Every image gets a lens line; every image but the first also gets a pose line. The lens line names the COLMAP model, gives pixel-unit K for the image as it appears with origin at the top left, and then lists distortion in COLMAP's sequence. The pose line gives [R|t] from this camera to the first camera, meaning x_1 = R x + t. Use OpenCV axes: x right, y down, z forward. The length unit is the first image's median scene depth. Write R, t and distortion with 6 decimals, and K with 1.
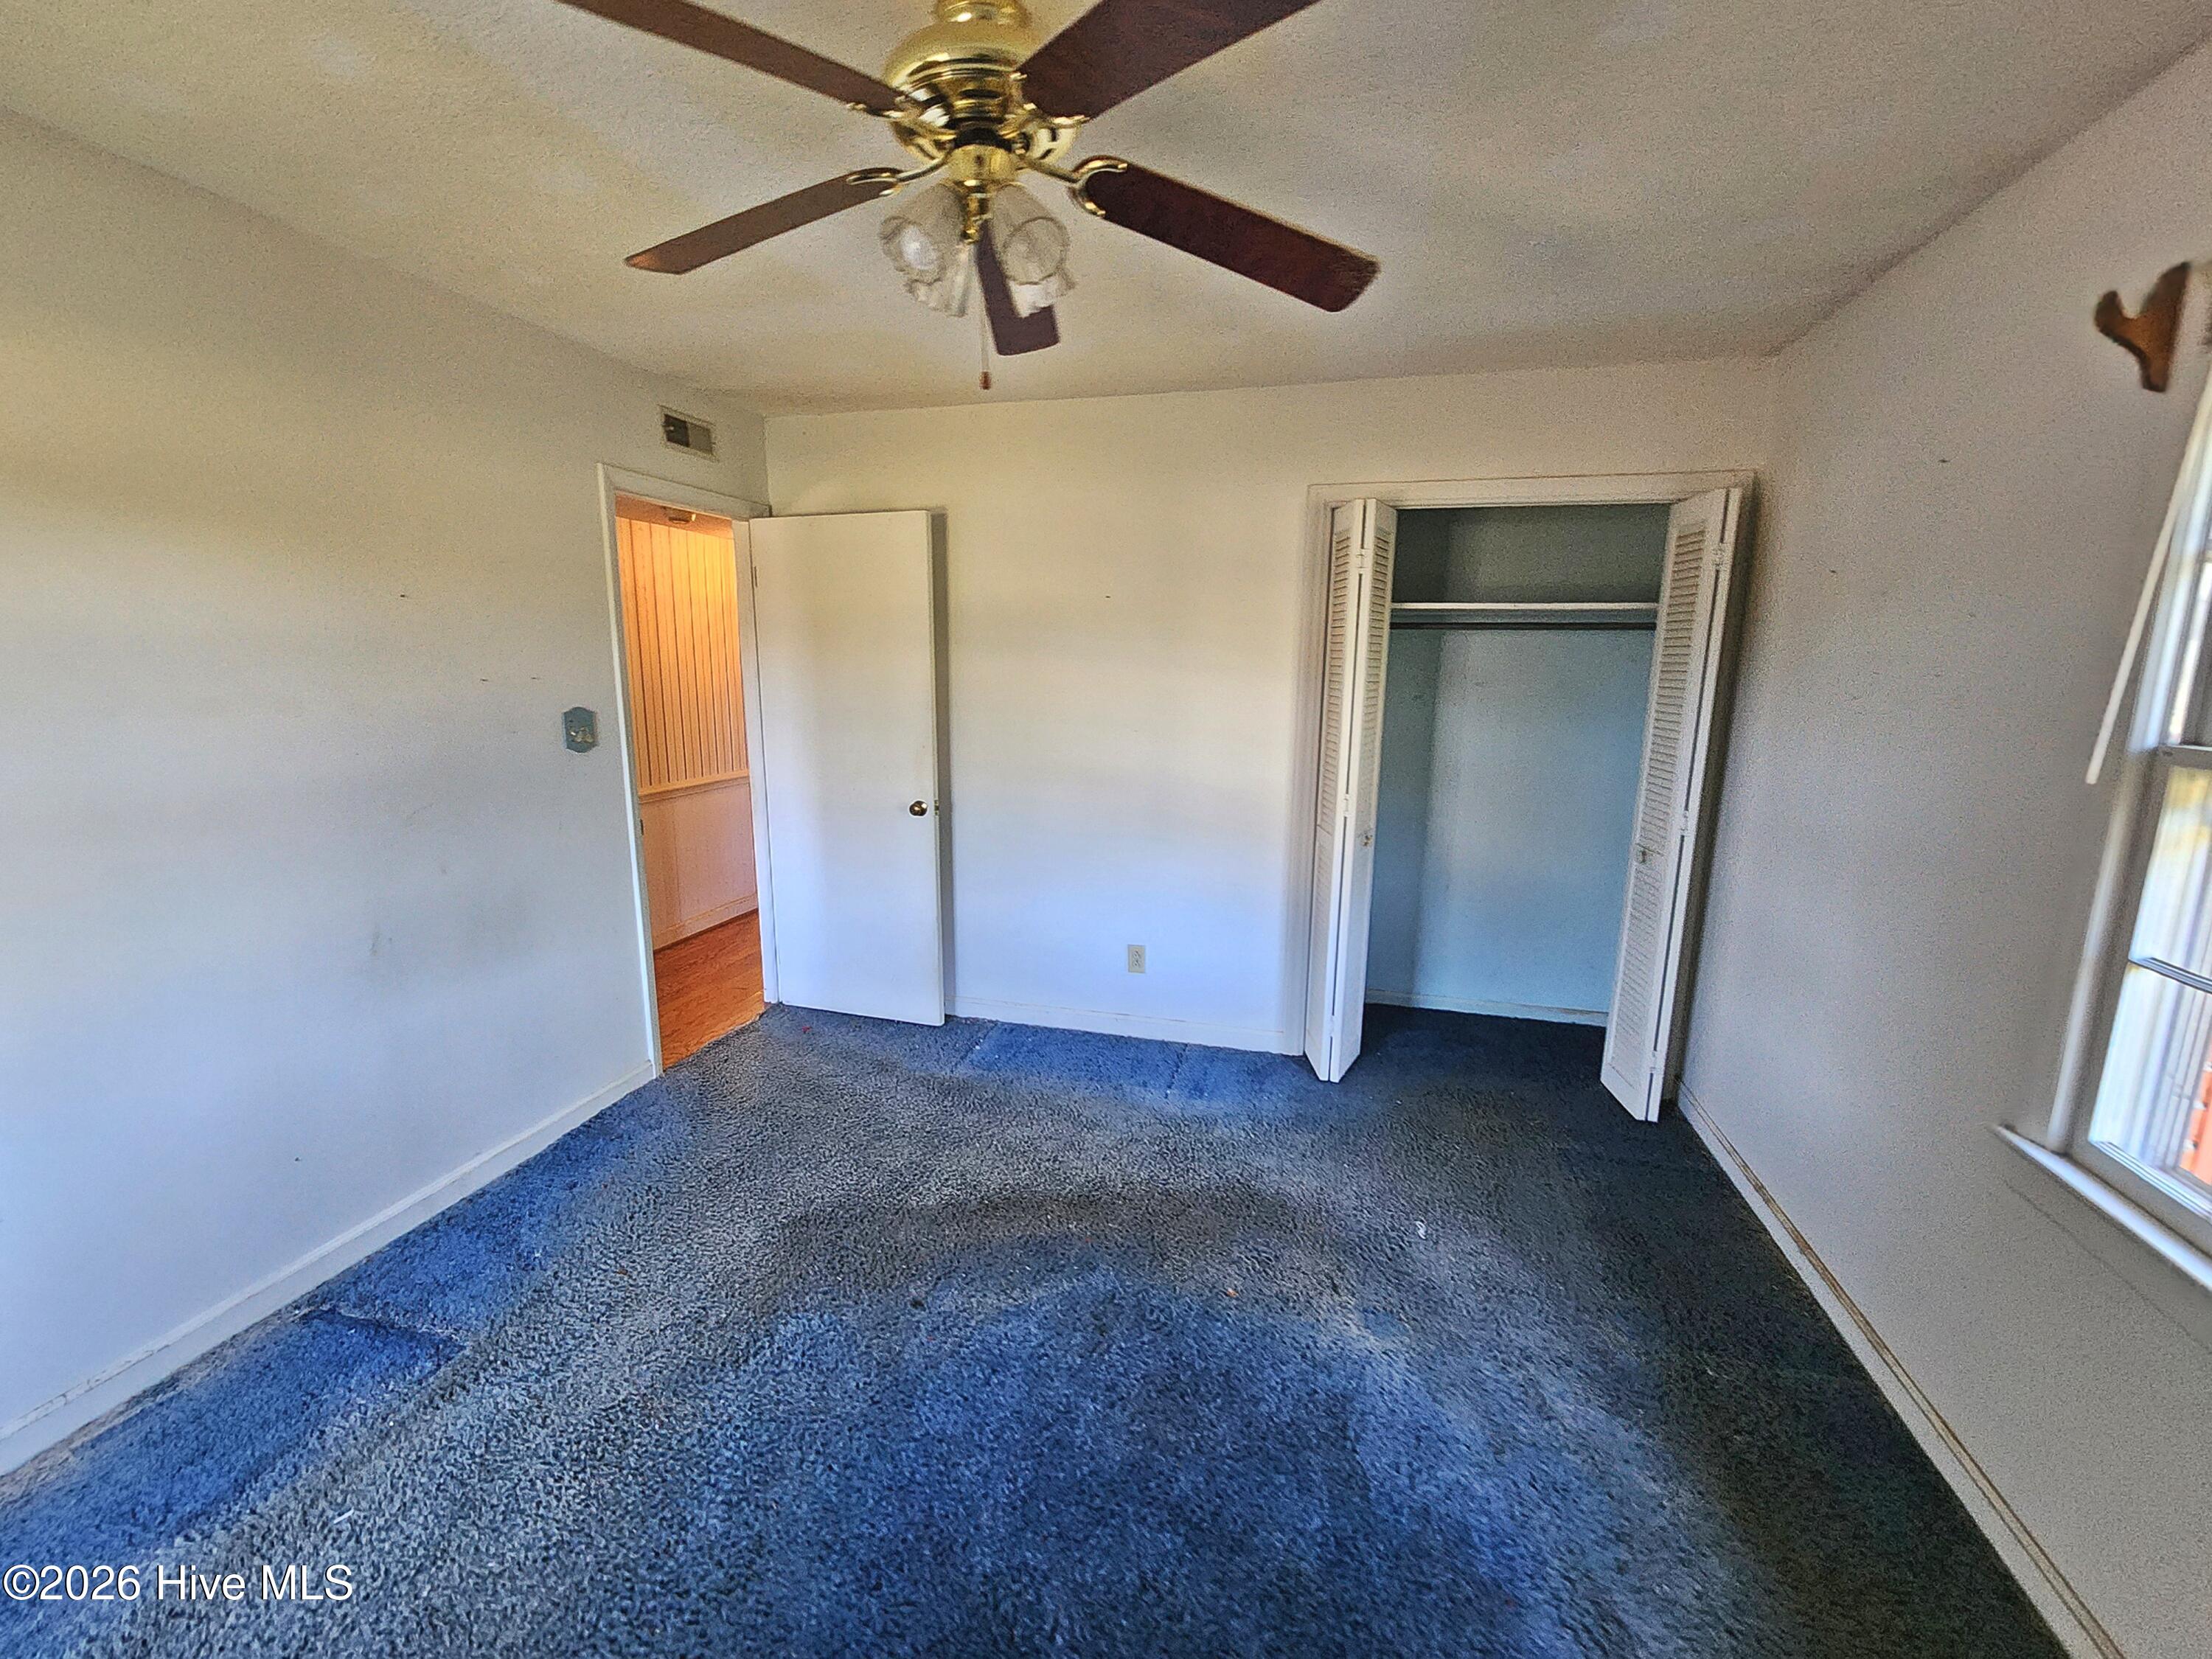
lens RADIAL K [[955.7, 0, 1109.2], [0, 955.7, 838.6], [0, 0, 1]] dist [0.000498, 0.000158]
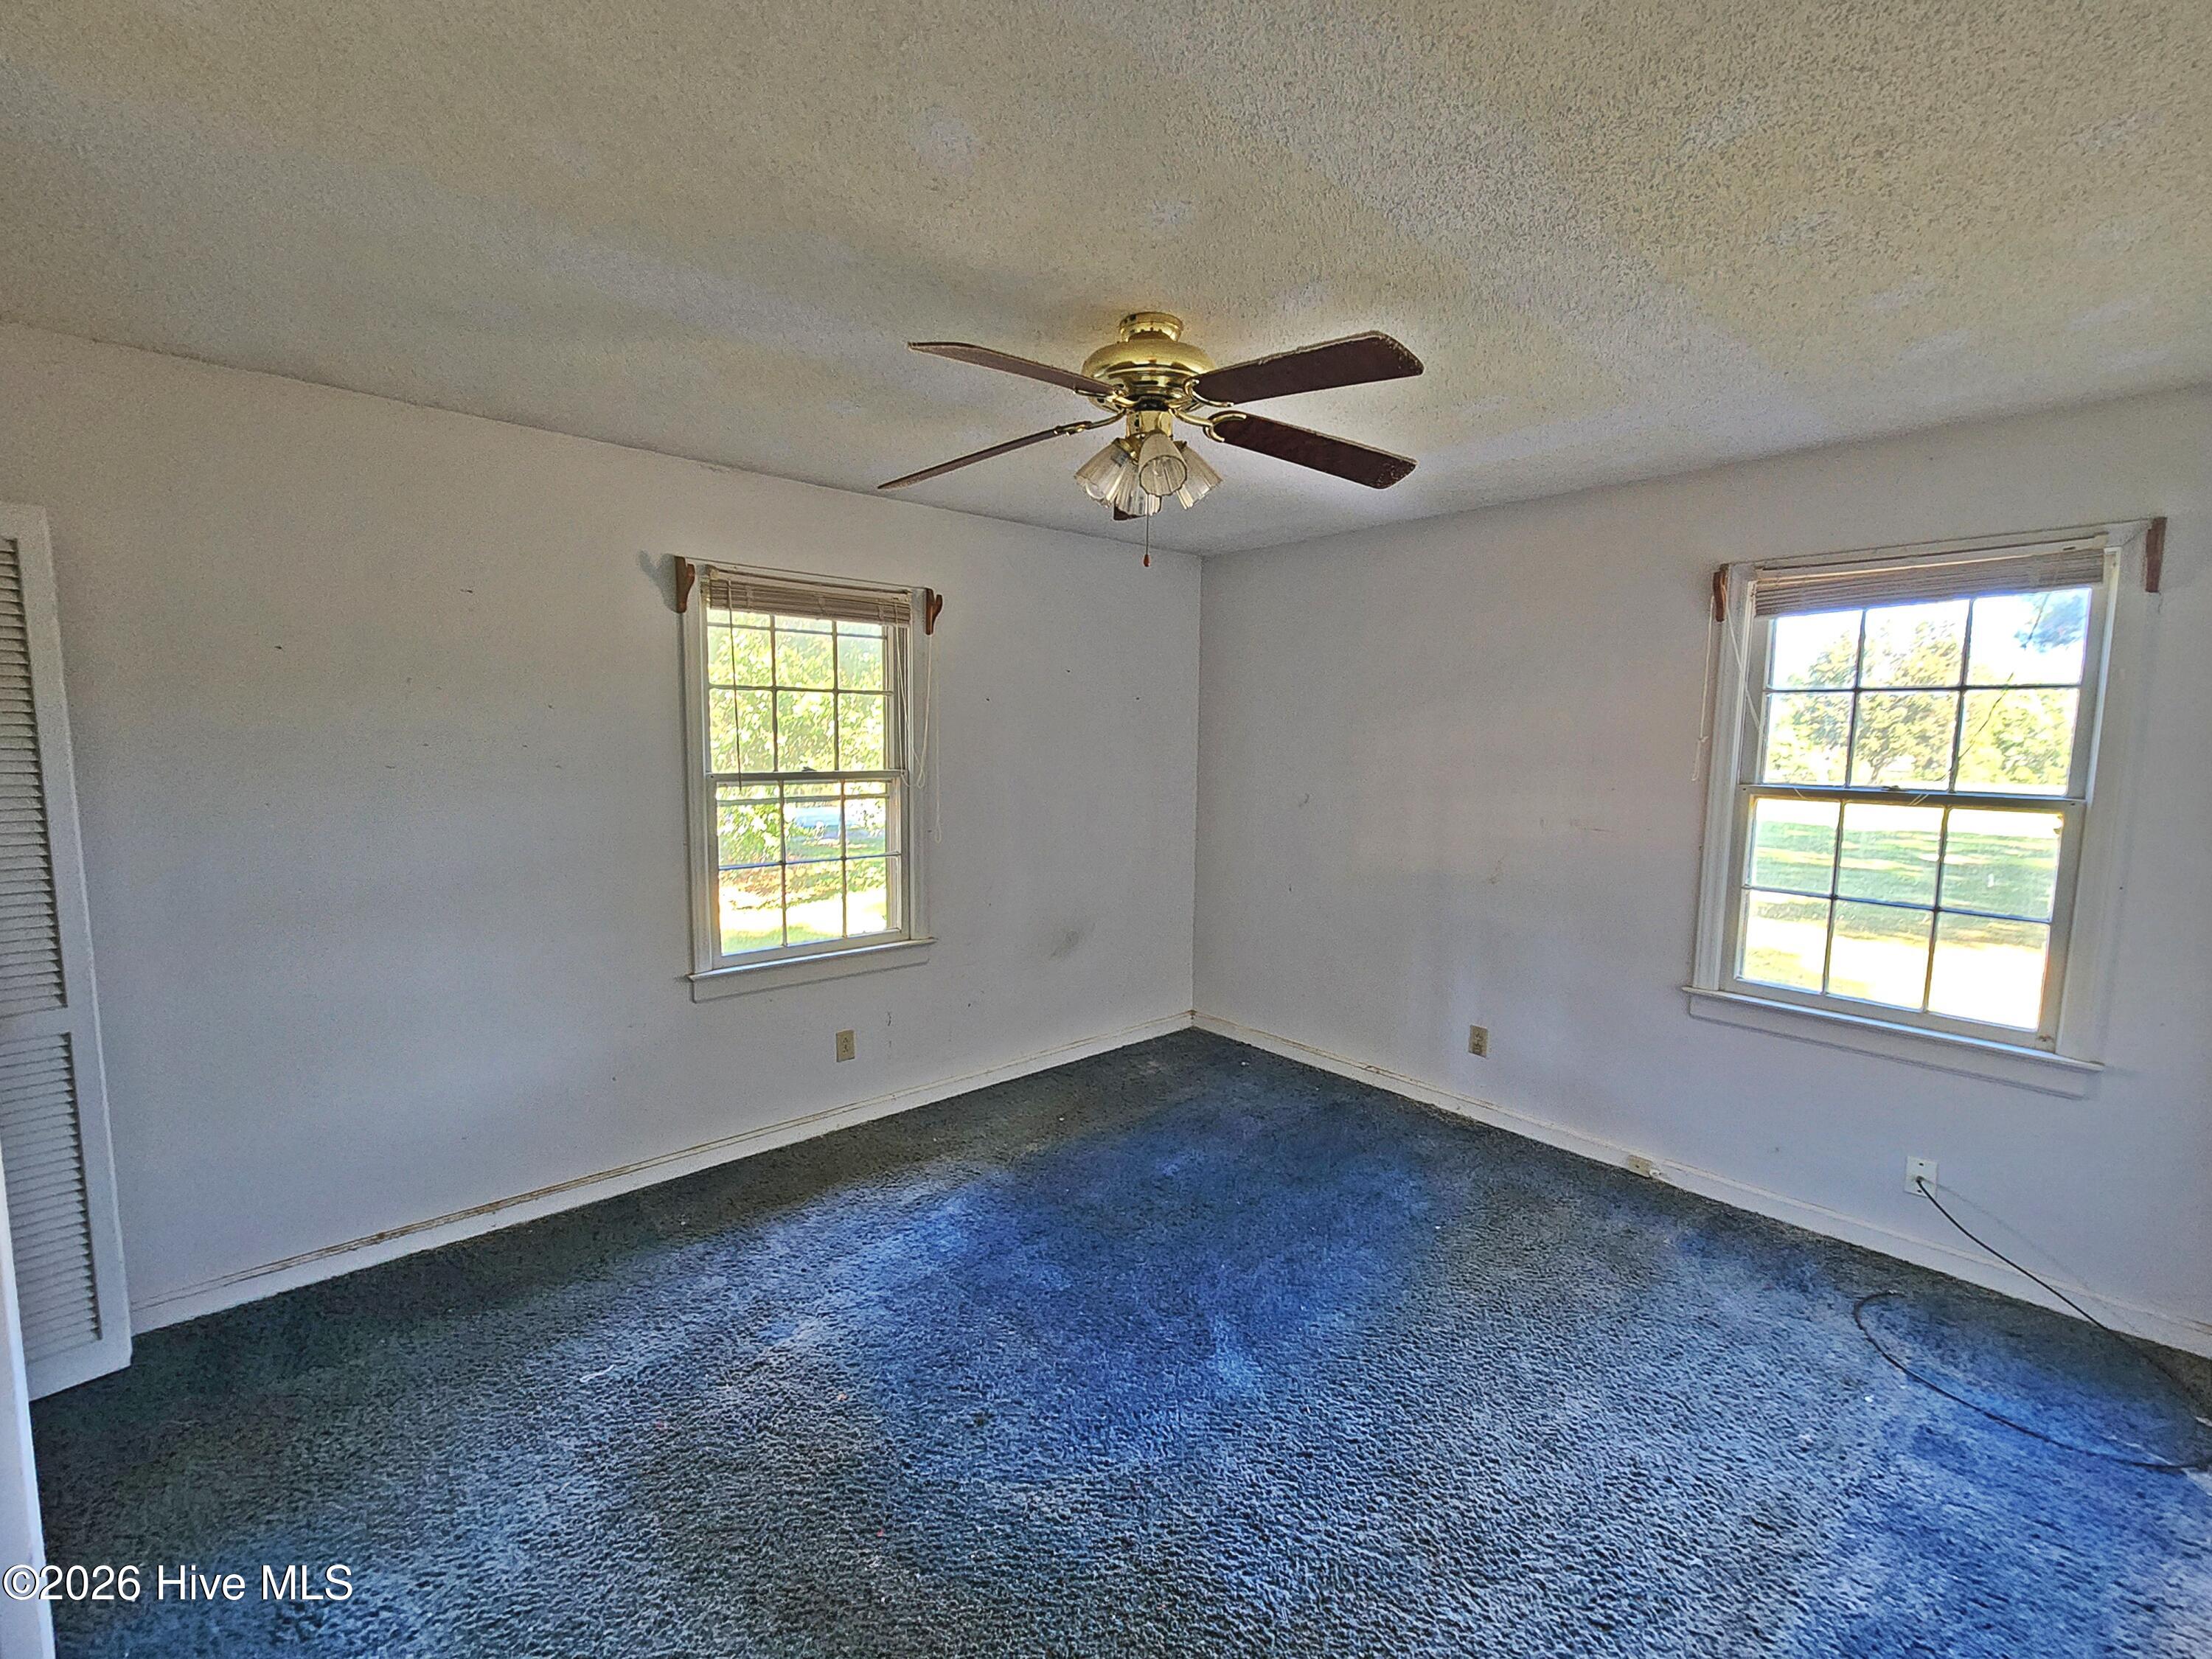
lens RADIAL K [[955.7, 0, 1109.2], [0, 955.7, 838.6], [0, 0, 1]] dist [0.000498, 0.000158]
pose [[-0.831606, -0.081714, 0.549322, -0.569031], [0.085085, 0.958694, 0.271417, -0.294122], [-0.548810, 0.272451, -0.790302, 1.412596]]
